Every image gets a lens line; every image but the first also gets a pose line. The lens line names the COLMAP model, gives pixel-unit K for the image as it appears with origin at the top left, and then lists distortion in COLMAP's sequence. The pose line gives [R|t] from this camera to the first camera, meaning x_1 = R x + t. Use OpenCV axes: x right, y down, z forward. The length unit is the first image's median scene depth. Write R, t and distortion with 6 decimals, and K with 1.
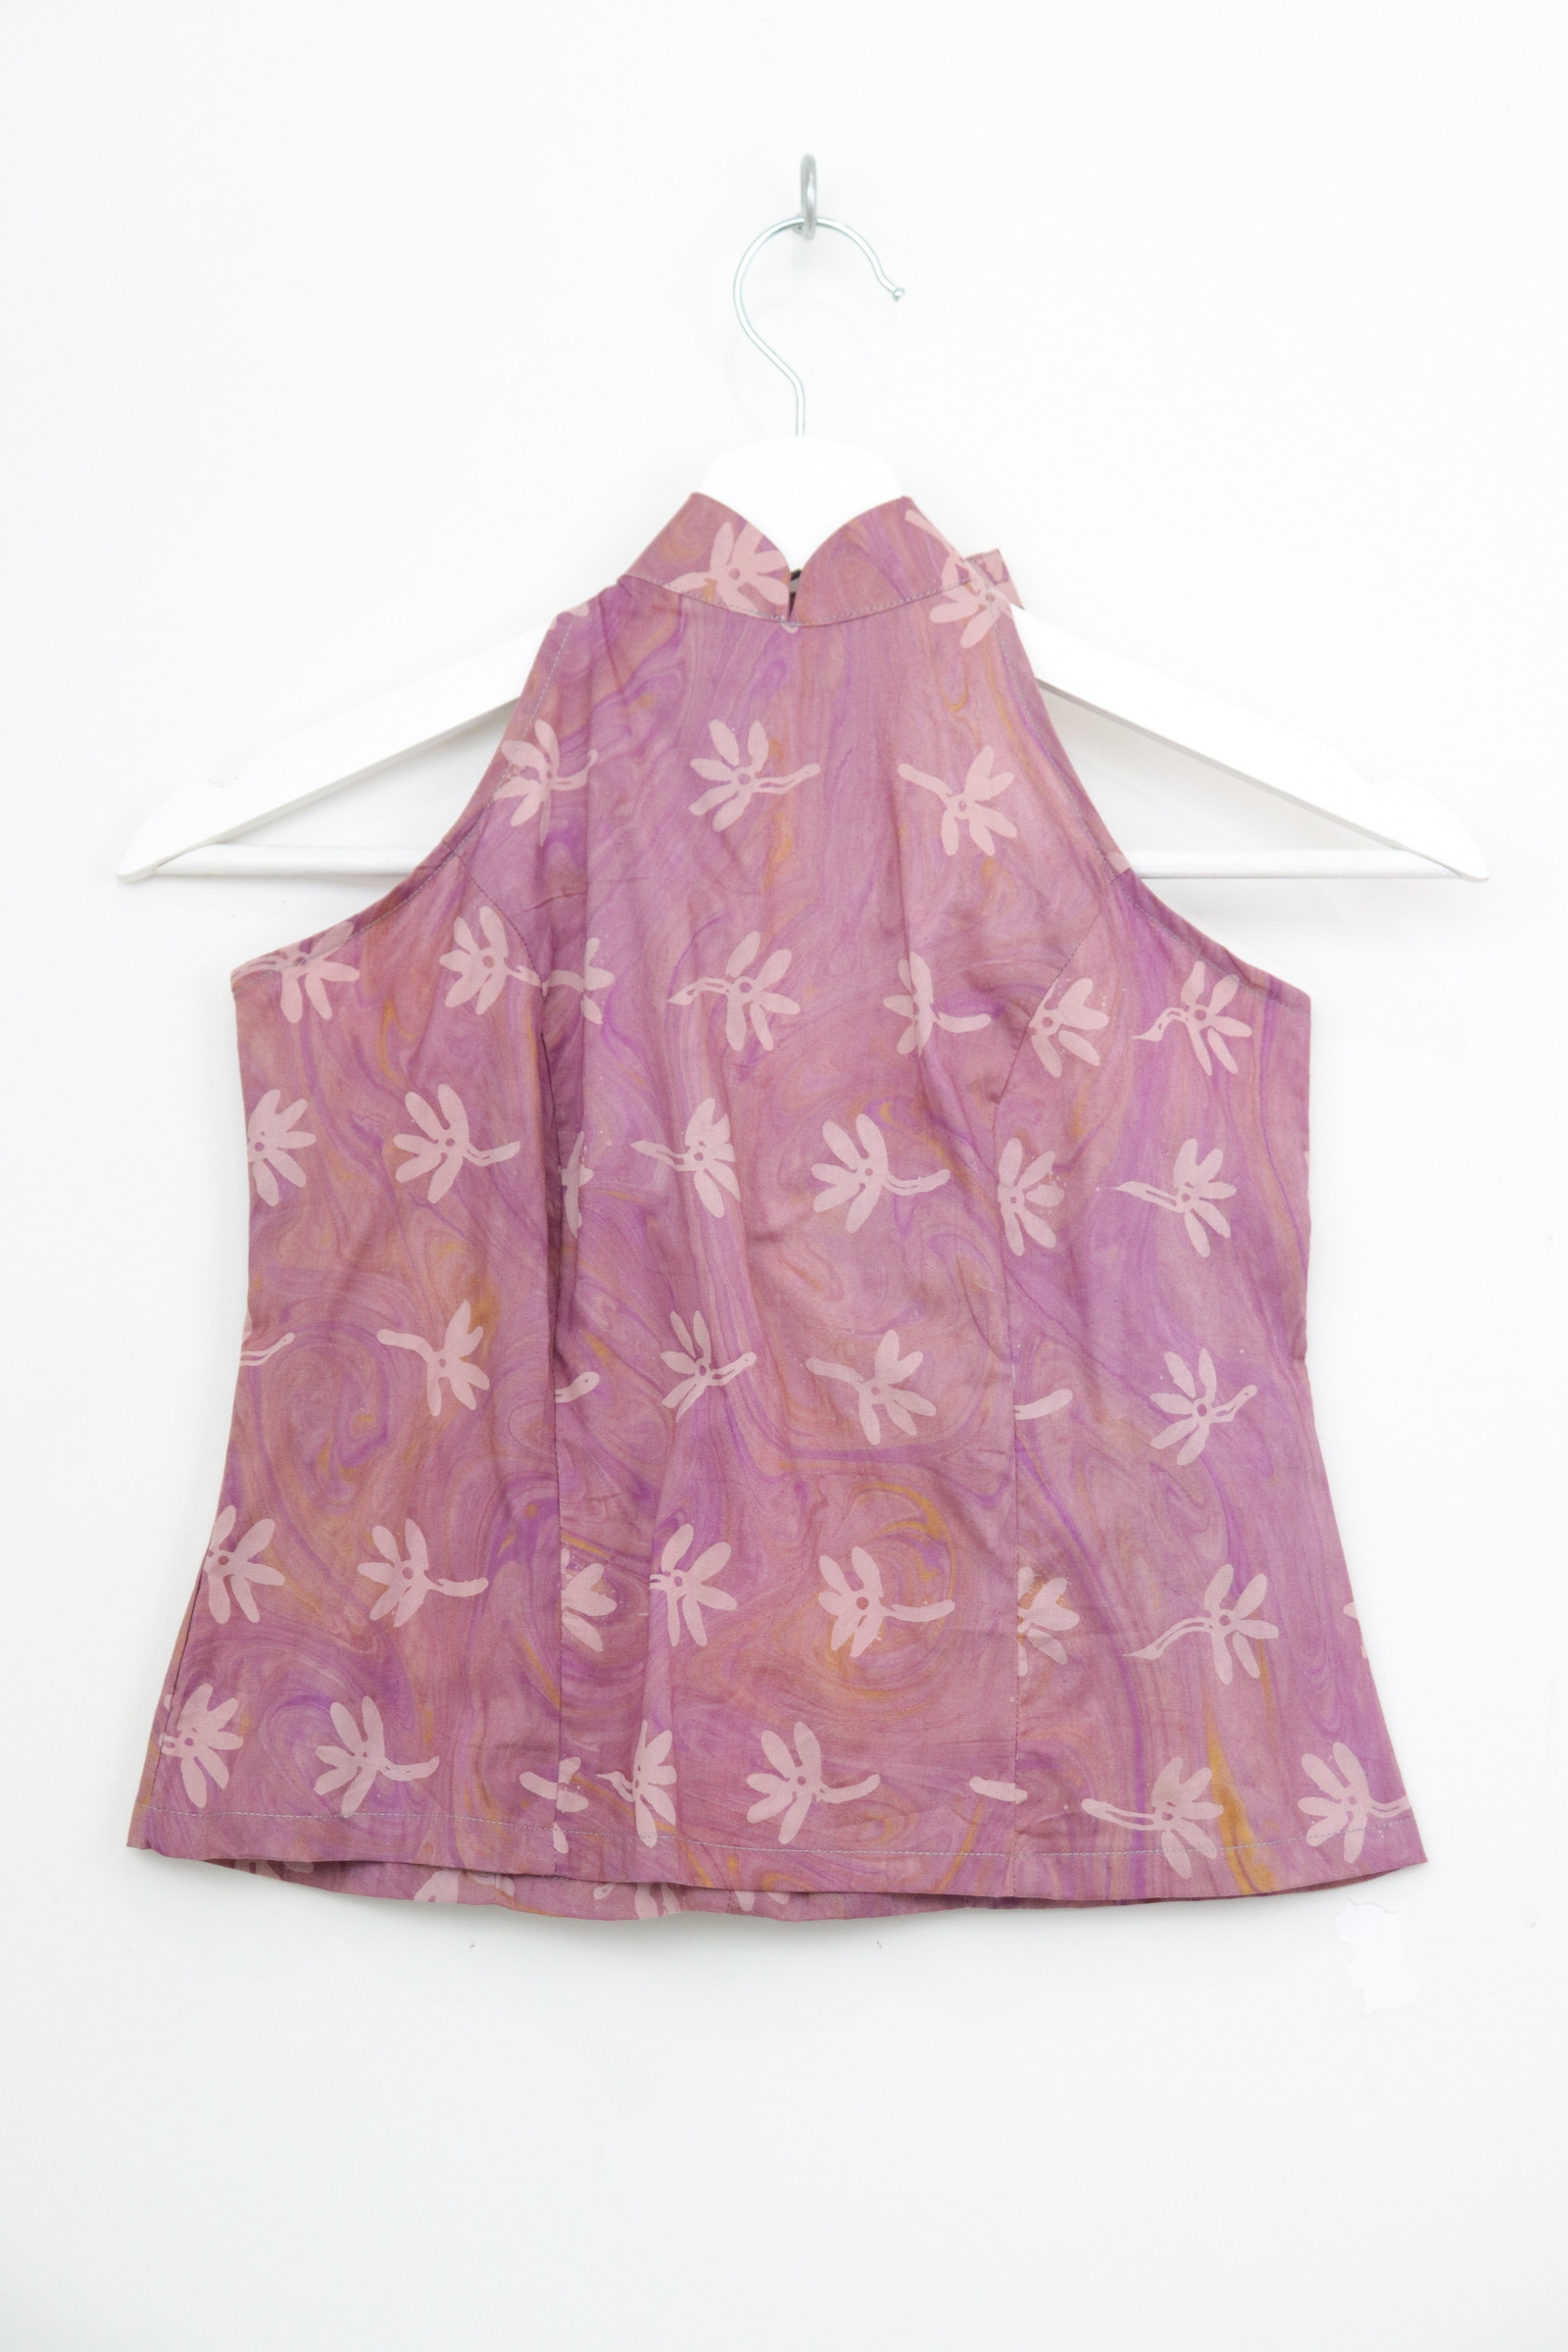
lens RADIAL K [[4303.2, 0, 784.0], [0, 4303.2, 1176.0], [0, 0, 1]] dist [0.102502, 0.449874]
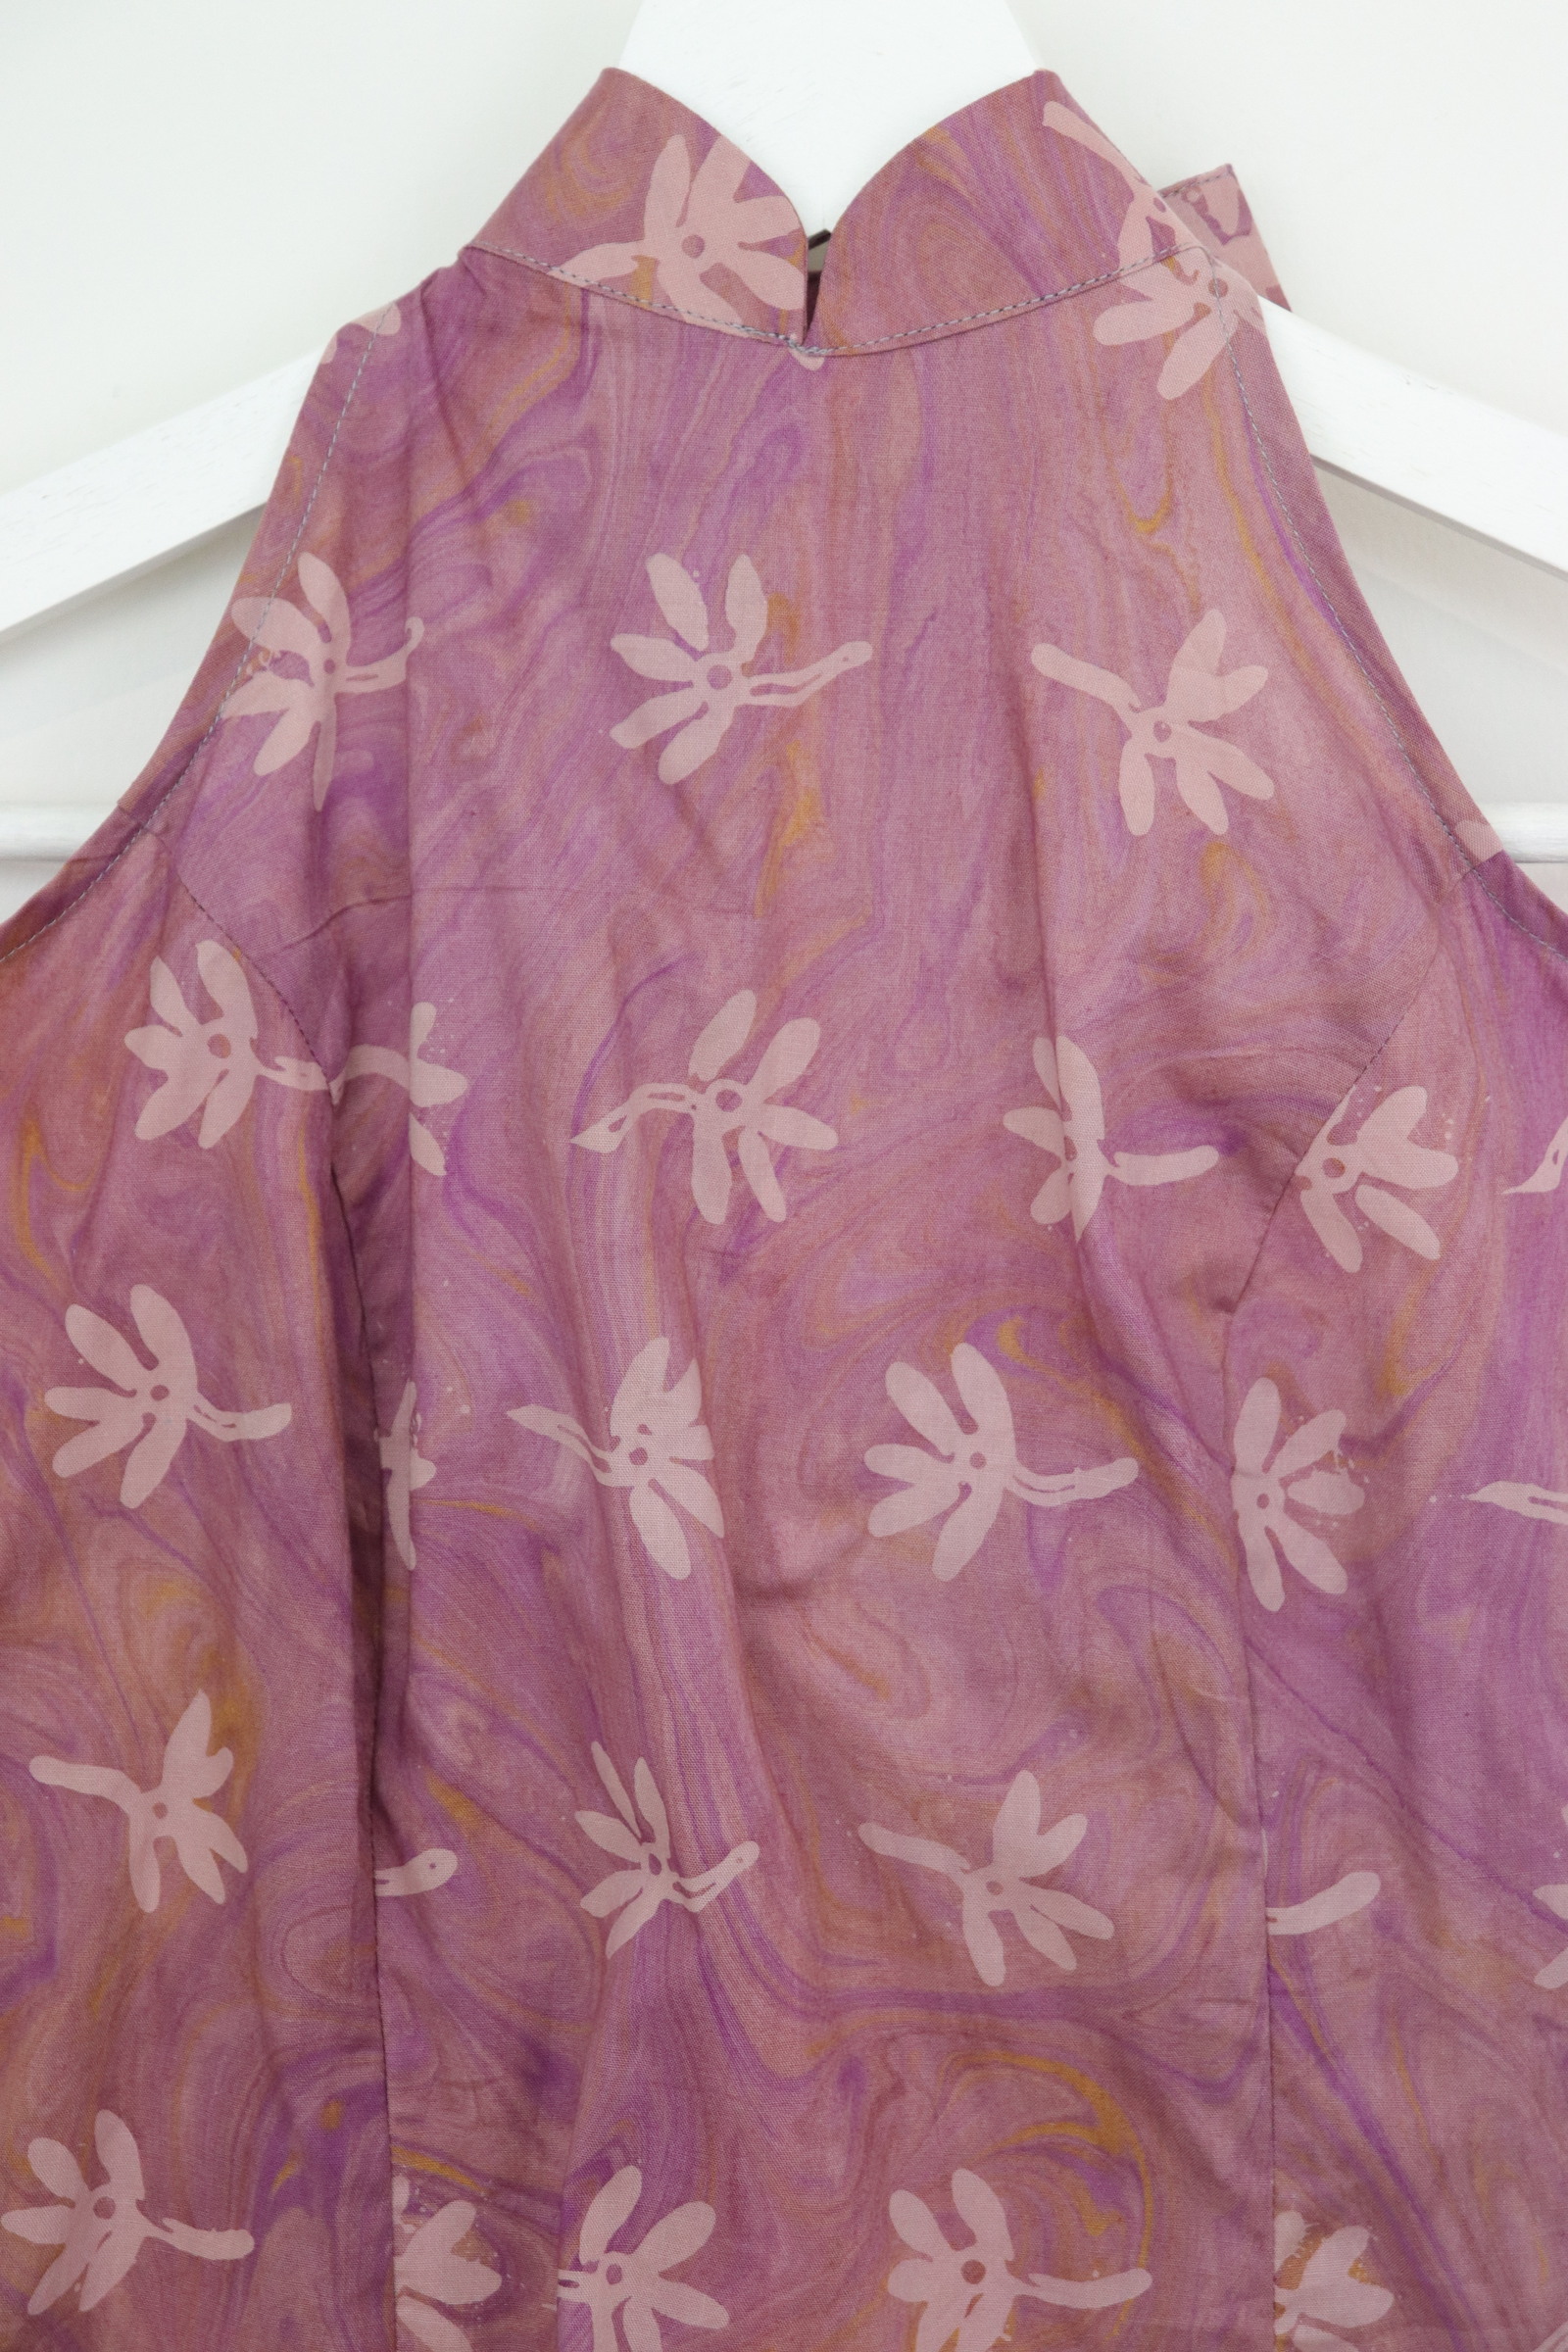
lens RADIAL K [[4303.2, 0, 784.0], [0, 4303.2, 1176.0], [0, 0, 1]] dist [0.102502, 0.449874]
pose [[0.999573, -0.011430, -0.026896, 0.010912], [0.015906, 0.984868, 0.172575, -0.121615], [0.024516, -0.172929, 0.984629, 0.504586]]
